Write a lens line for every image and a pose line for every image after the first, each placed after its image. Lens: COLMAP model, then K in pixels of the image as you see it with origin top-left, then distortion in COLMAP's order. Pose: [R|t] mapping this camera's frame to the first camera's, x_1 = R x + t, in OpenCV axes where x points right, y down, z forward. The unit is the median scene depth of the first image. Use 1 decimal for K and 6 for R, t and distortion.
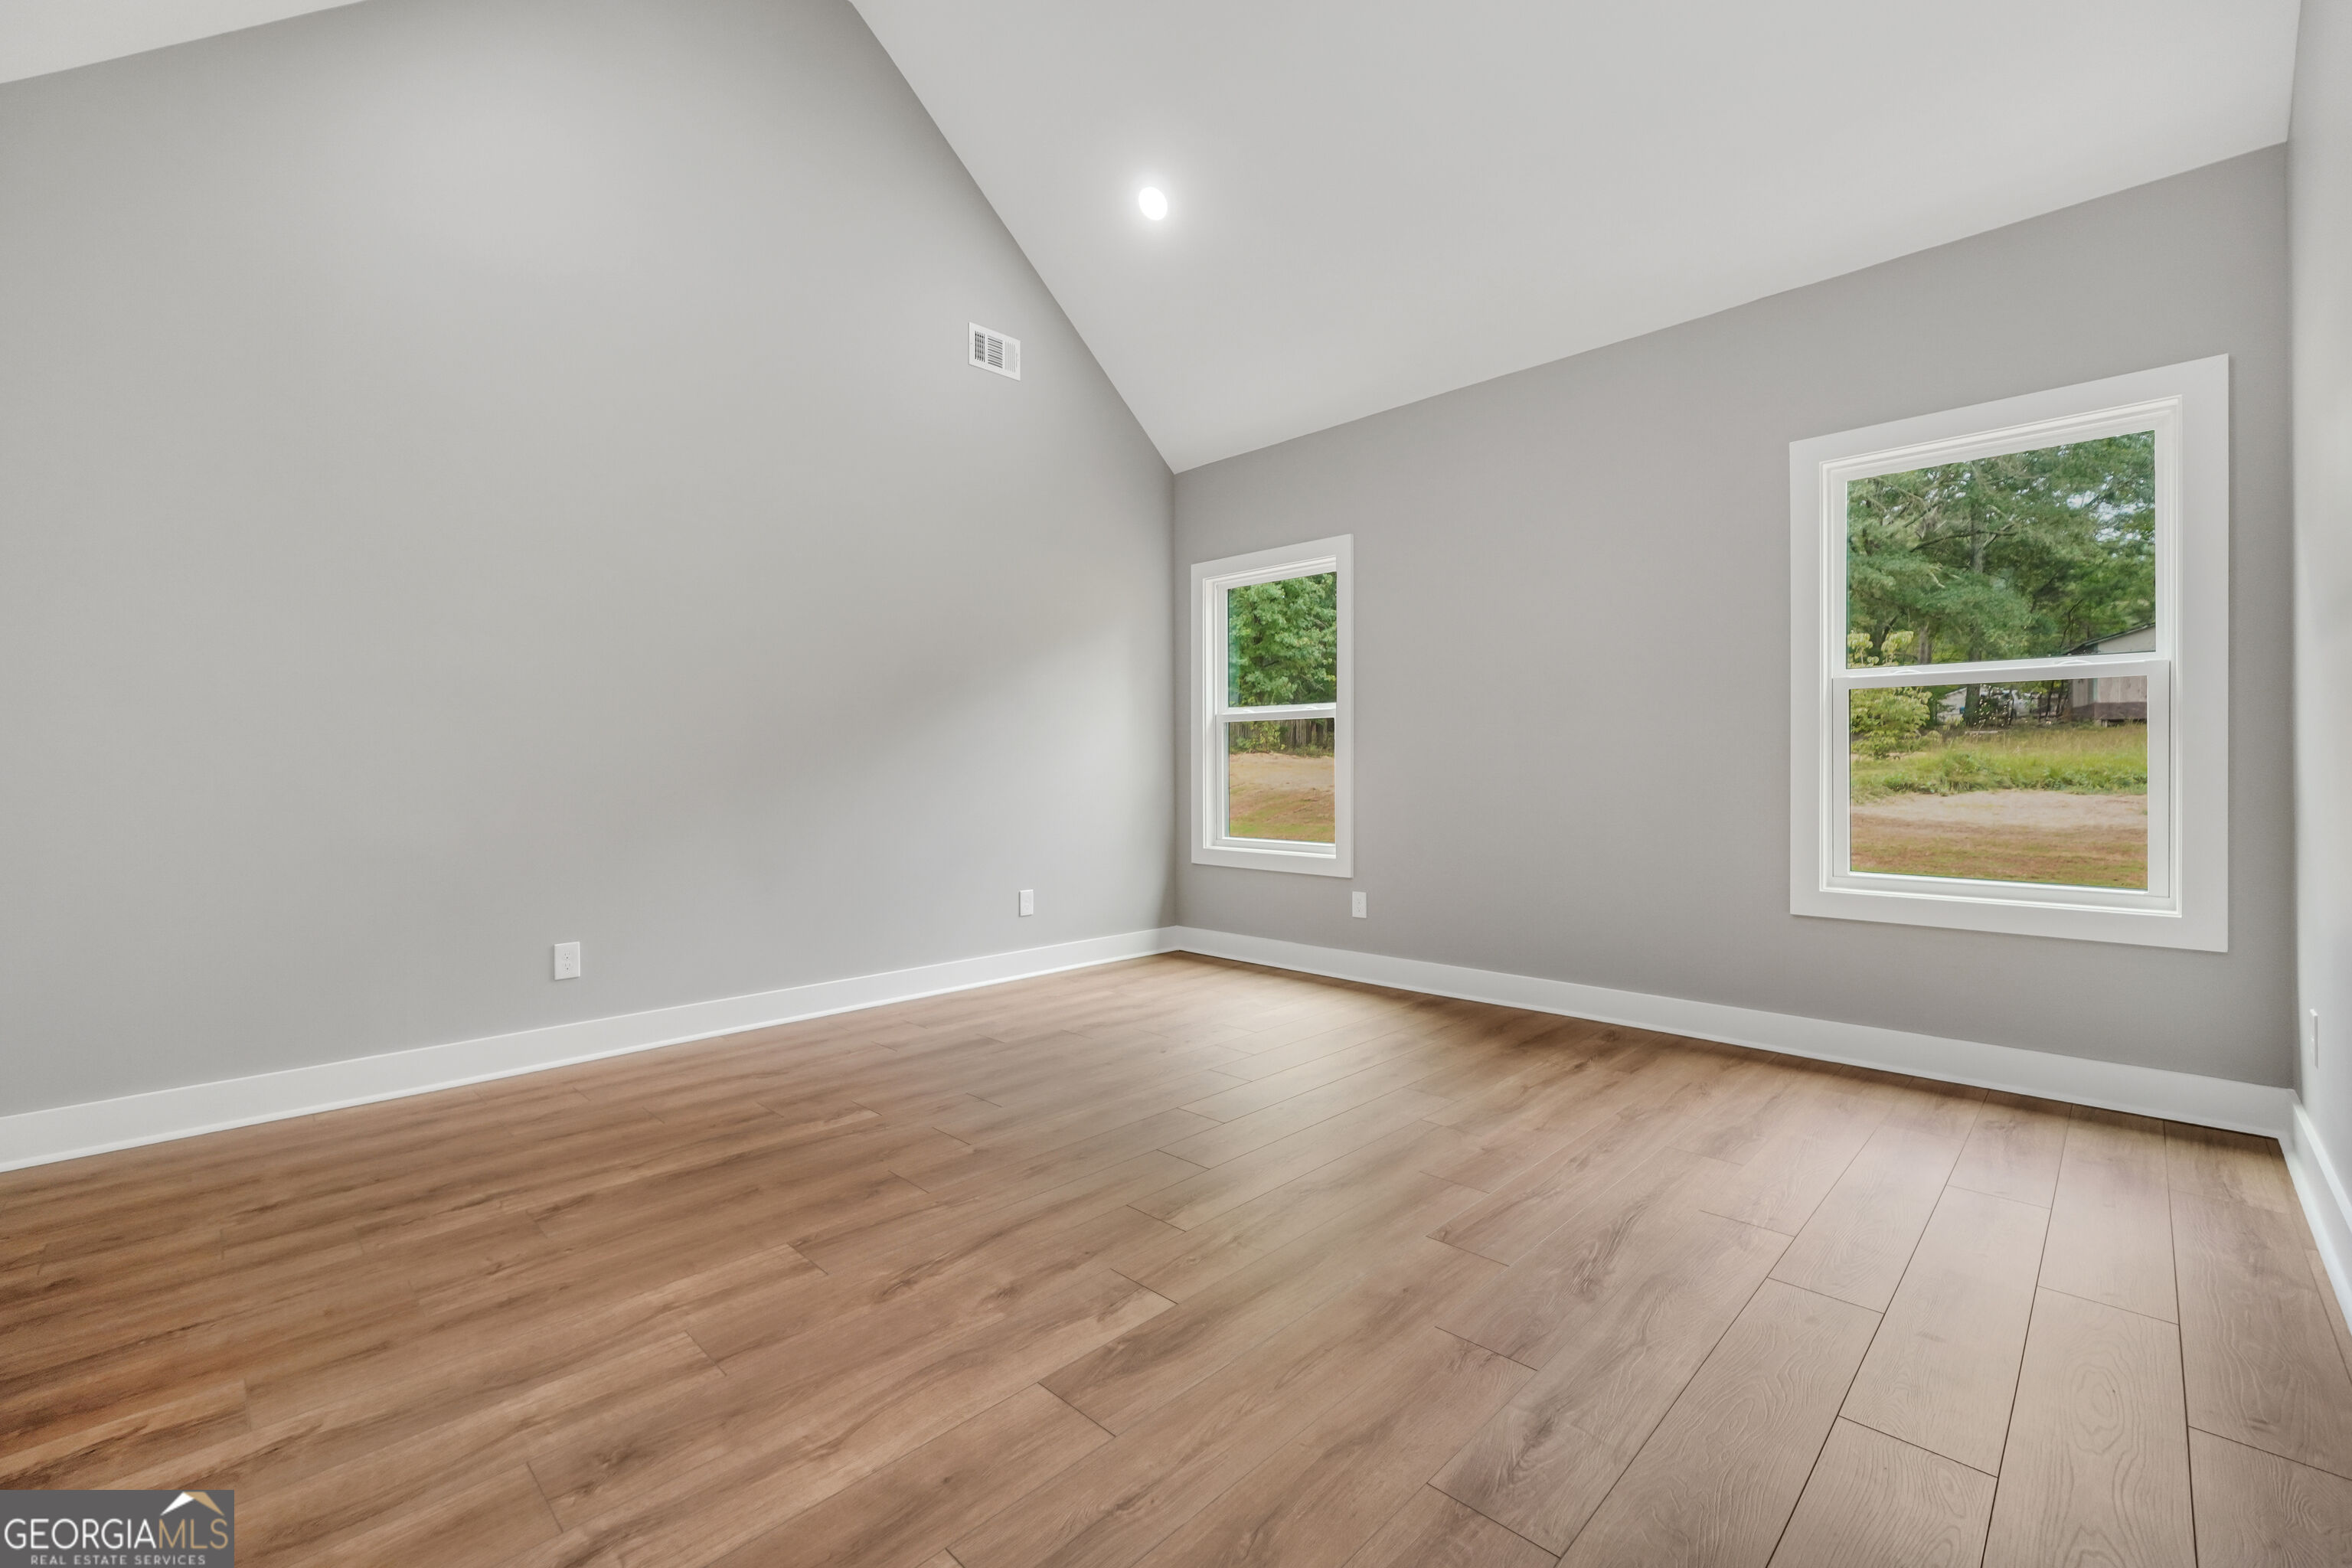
lens RADIAL K [[1002.5, 0, 1173.5], [0, 1002.5, 760.6], [0, 0, 1]] dist [-0.019899, 0.007698]
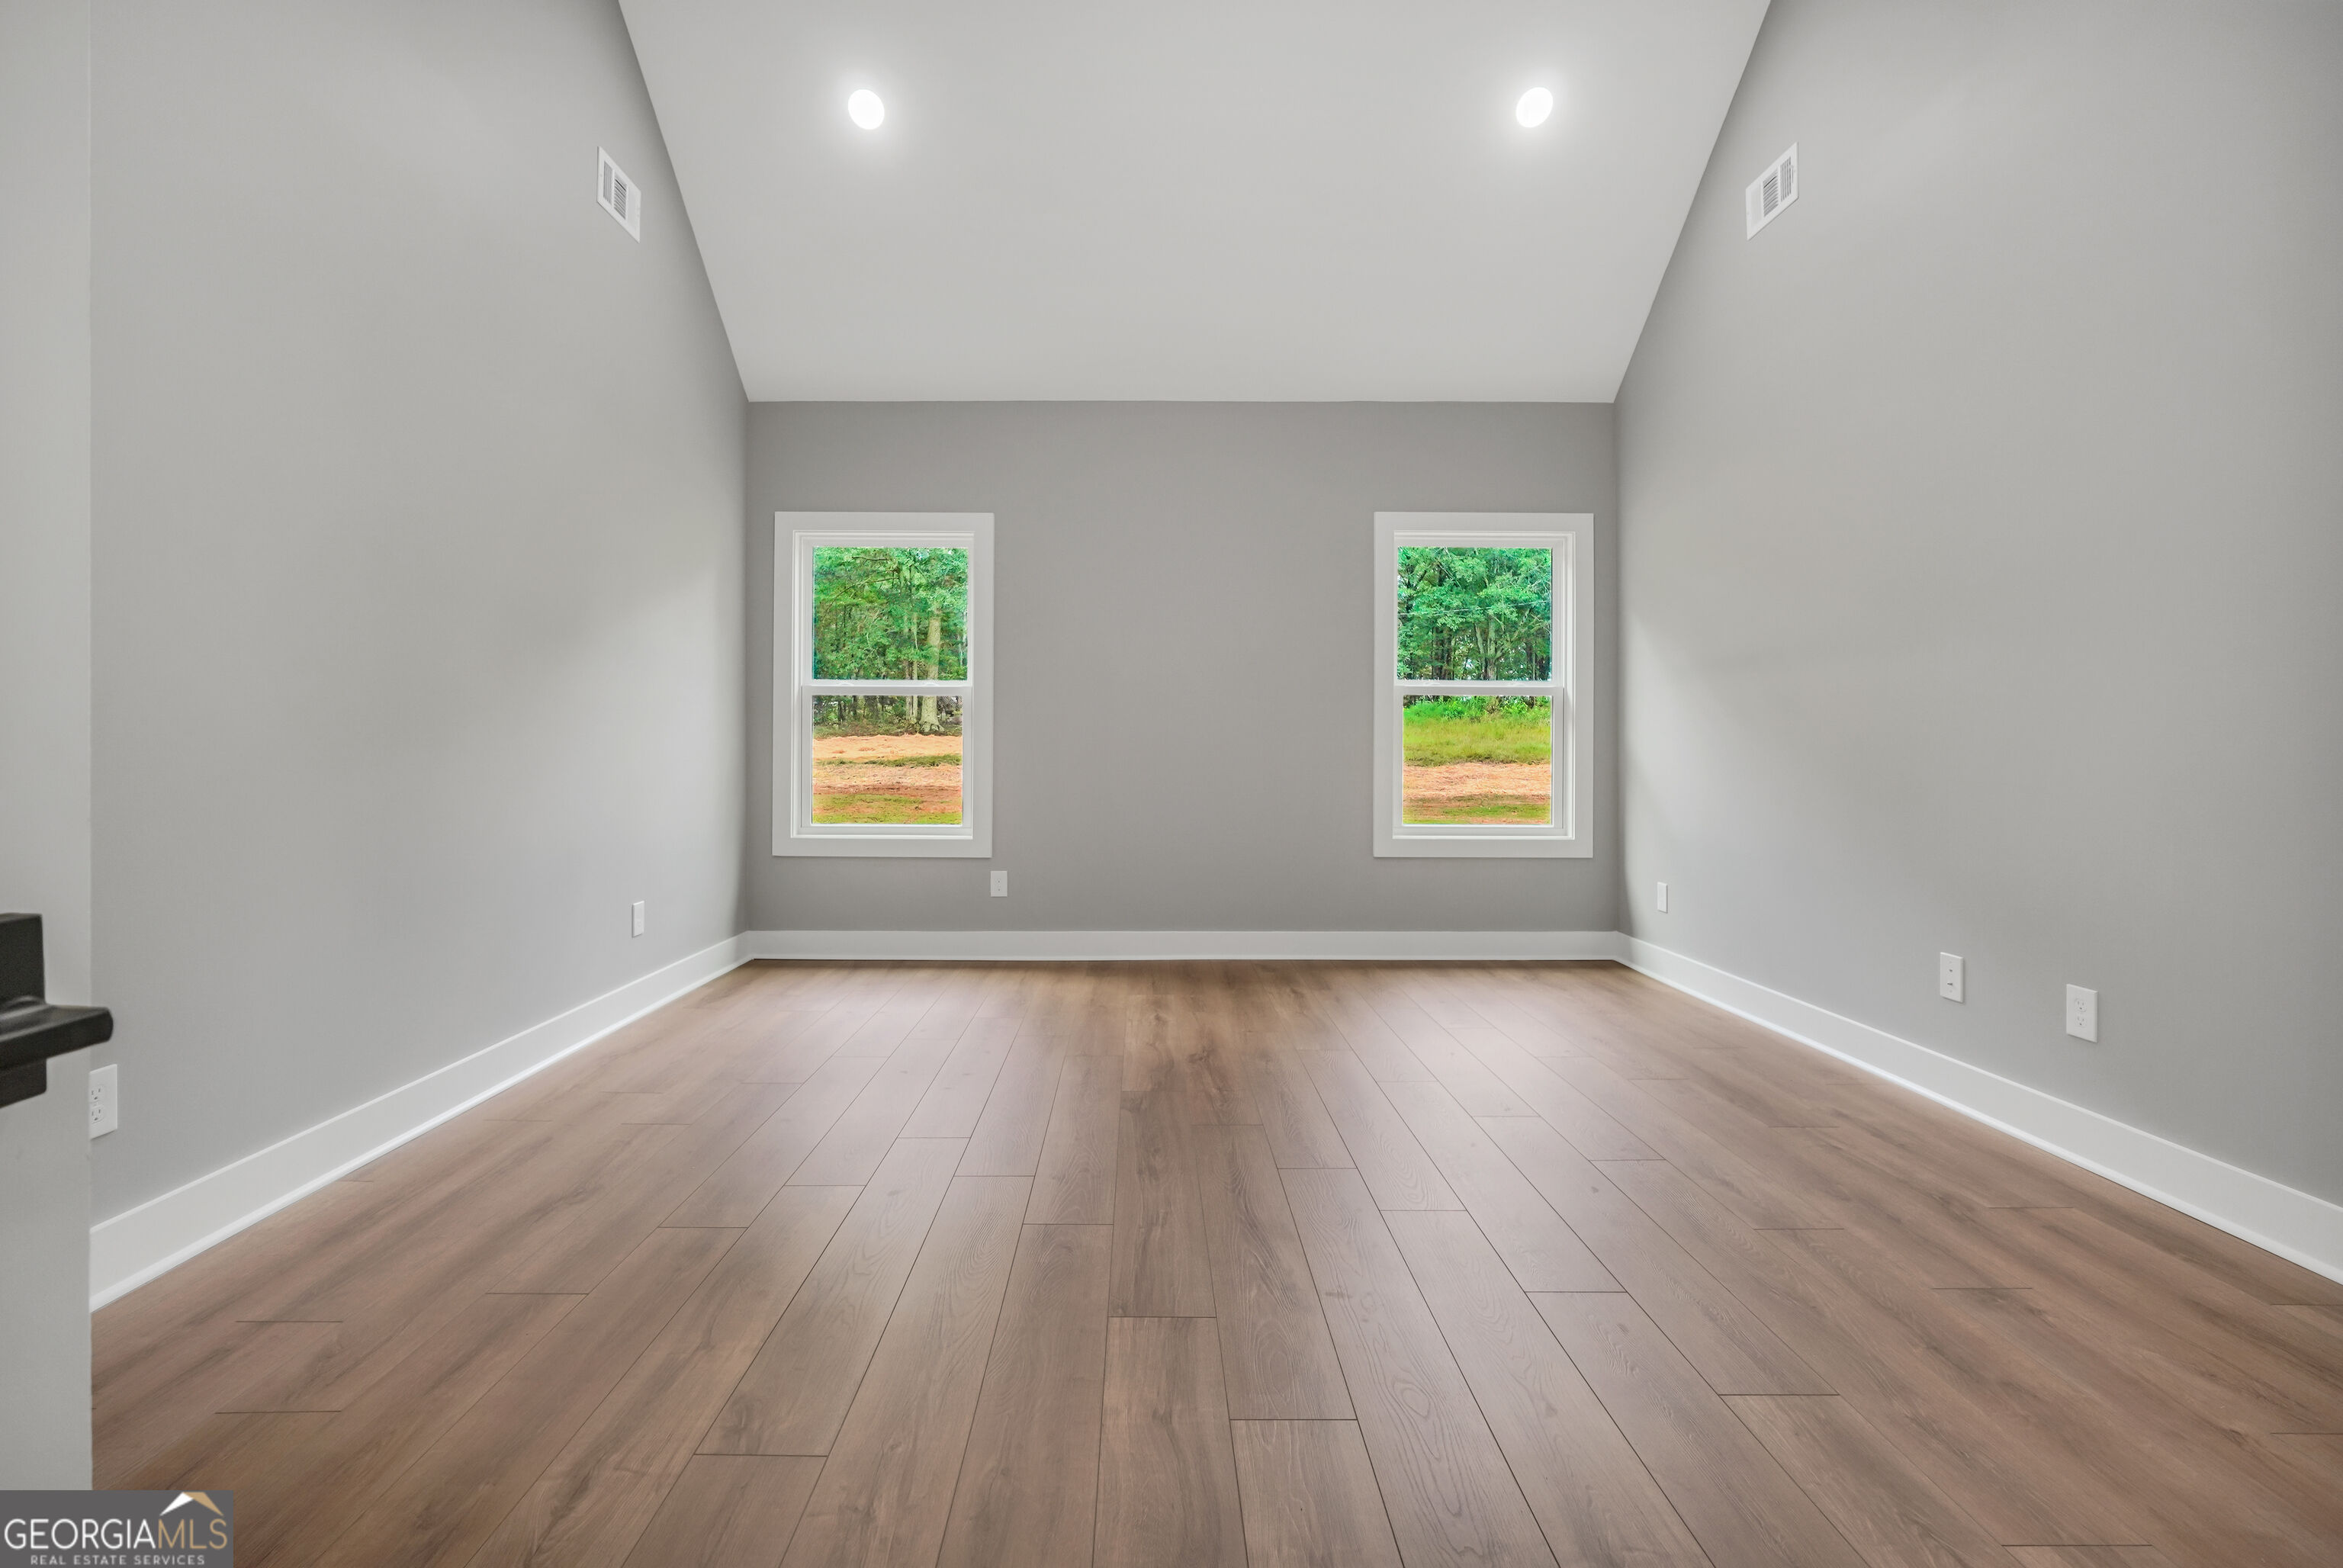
lens RADIAL K [[998.7, 0, 1135.7], [0, 998.7, 769.7], [0, 0, 1]] dist [-0.019899, 0.007698]
pose [[0.710849, -0.005659, 0.703321, -0.660720], [-0.011912, 0.999727, 0.020084, 0.009162], [-0.703243, -0.022654, 0.710588, 0.282815]]
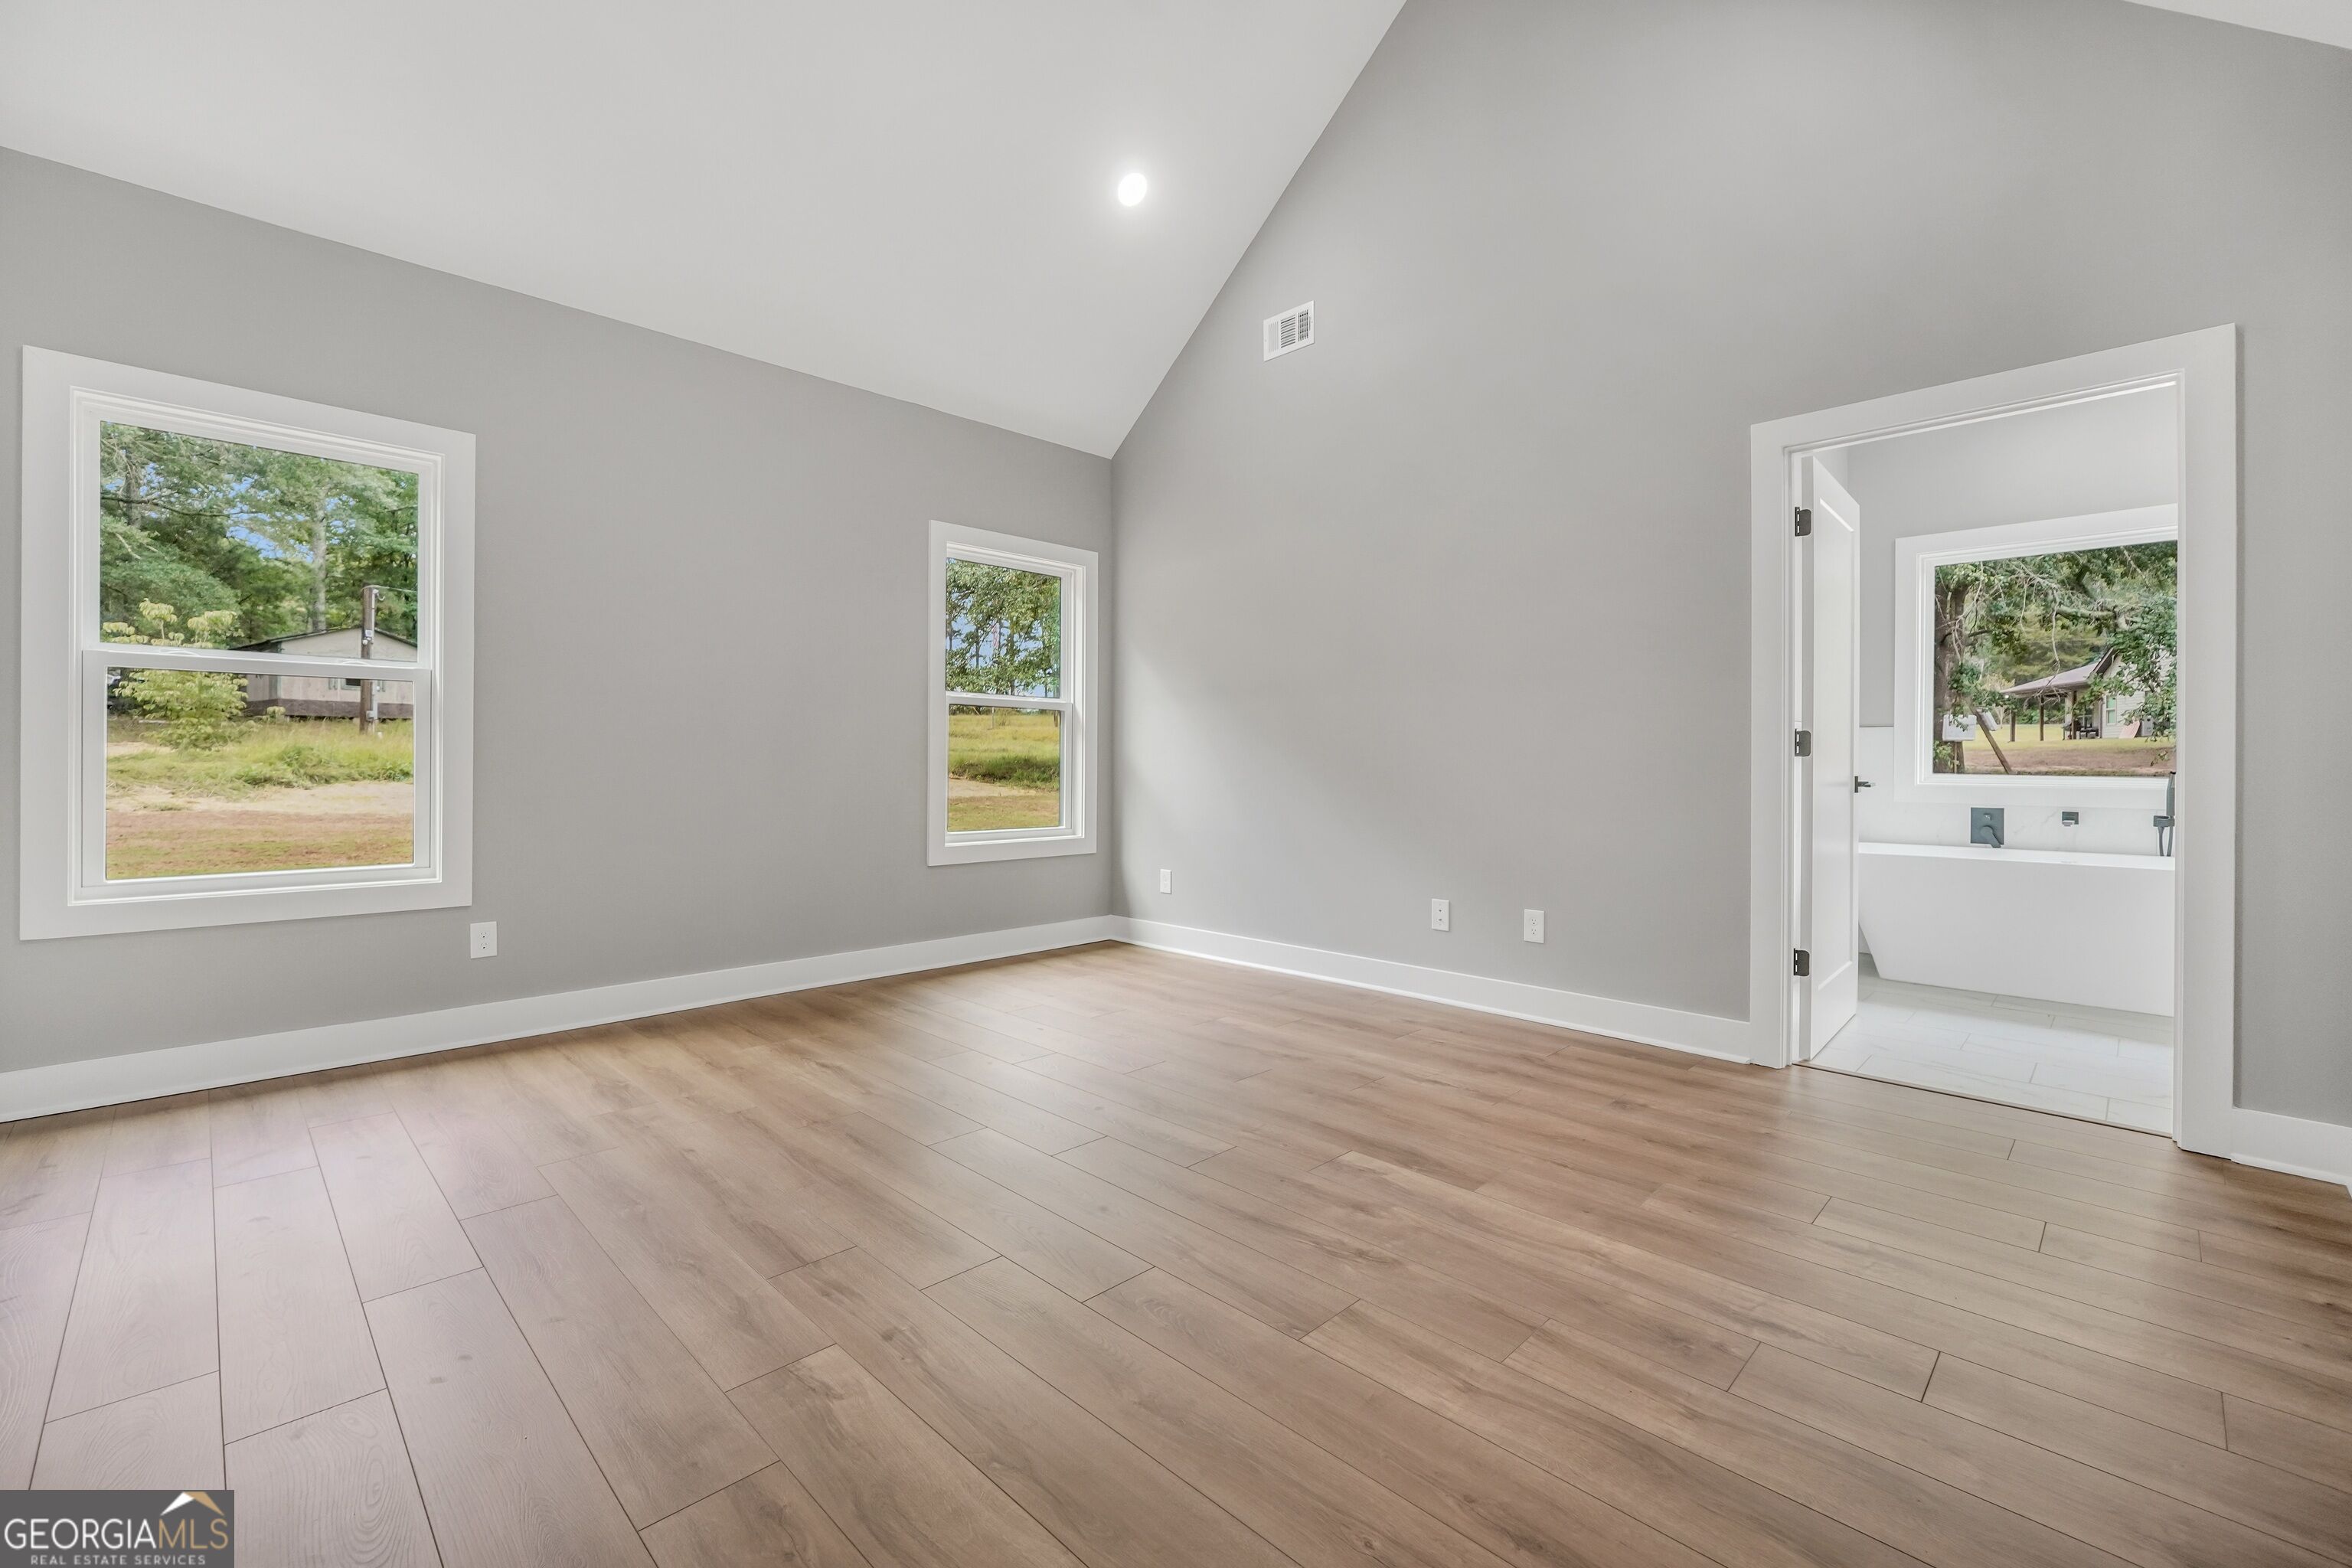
lens RADIAL K [[1002.5, 0, 1133.6], [0, 1002.5, 764.7], [0, 0, 1]] dist [-0.019899, 0.007698]
pose [[0.018189, -0.000230, 0.999835, -0.836527], [-0.010736, 0.999942, 0.000426, 0.011430], [-0.999777, -0.010742, 0.018186, 0.781633]]
